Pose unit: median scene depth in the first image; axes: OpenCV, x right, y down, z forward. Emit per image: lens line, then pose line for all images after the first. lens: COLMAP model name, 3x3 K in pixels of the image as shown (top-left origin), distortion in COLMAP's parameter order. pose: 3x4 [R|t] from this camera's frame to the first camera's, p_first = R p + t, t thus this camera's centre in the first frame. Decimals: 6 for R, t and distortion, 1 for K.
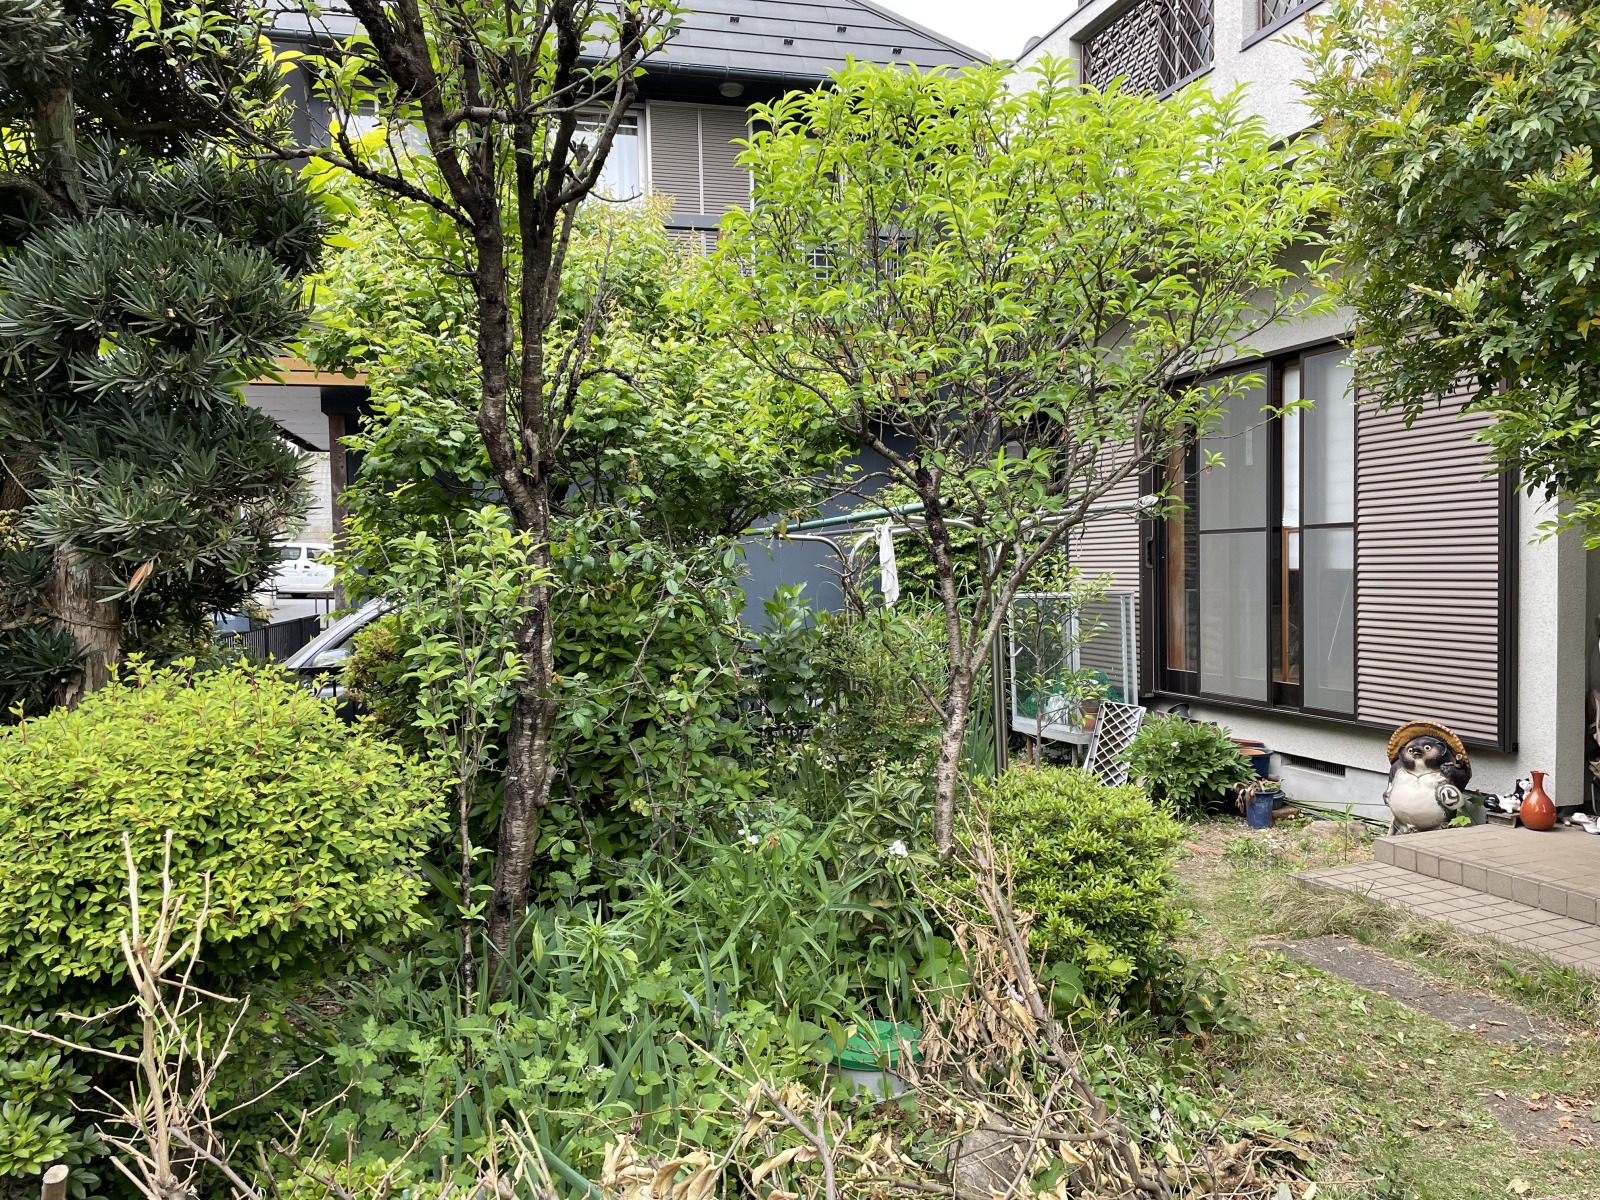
lens RADIAL K [[1199.7, 0, 793.2], [0, 1199.7, 609.0], [0, 0, 1]] dist [0.087148, -0.109751]
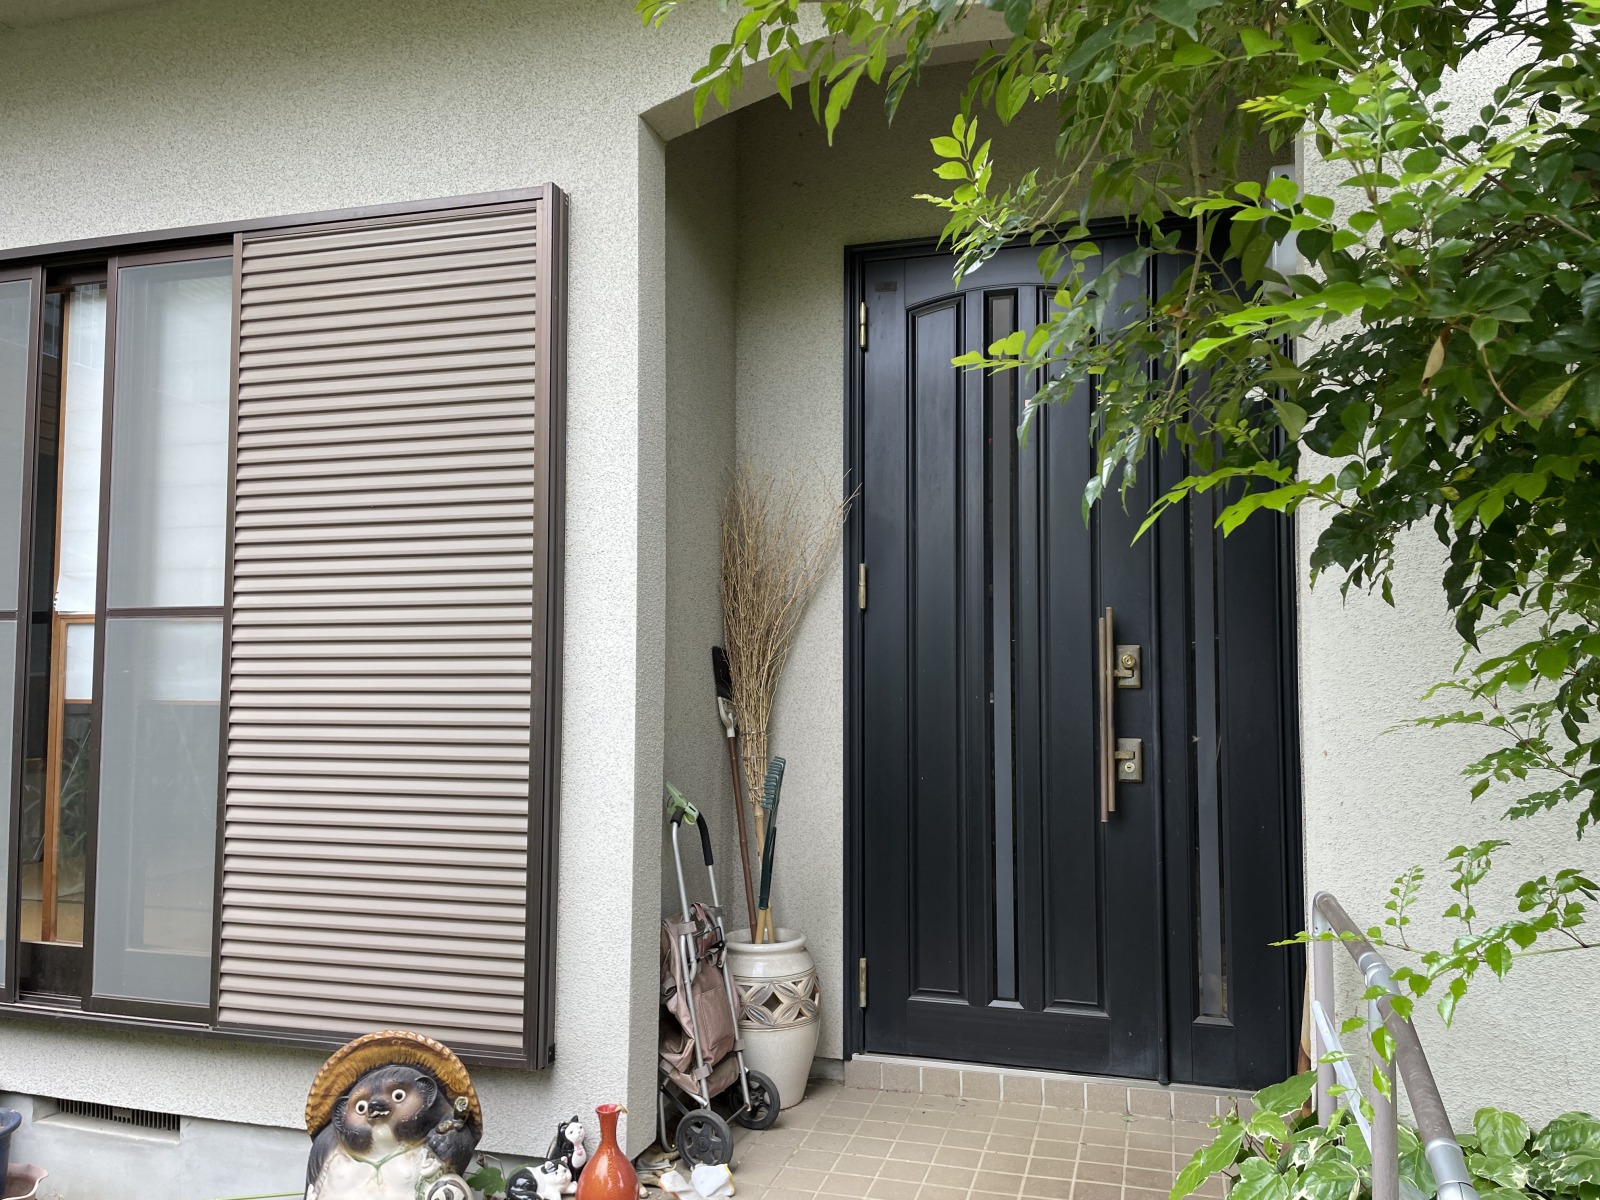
lens RADIAL K [[1199.7, 0, 812.0], [0, 1199.7, 602.3], [0, 0, 1]] dist [0.087148, -0.109751]
pose [[0.565829, 0.067614, 0.821745, 0.217694], [0.020992, 0.995128, -0.096335, -0.023461], [-0.824255, 0.071760, 0.561653, 0.598050]]
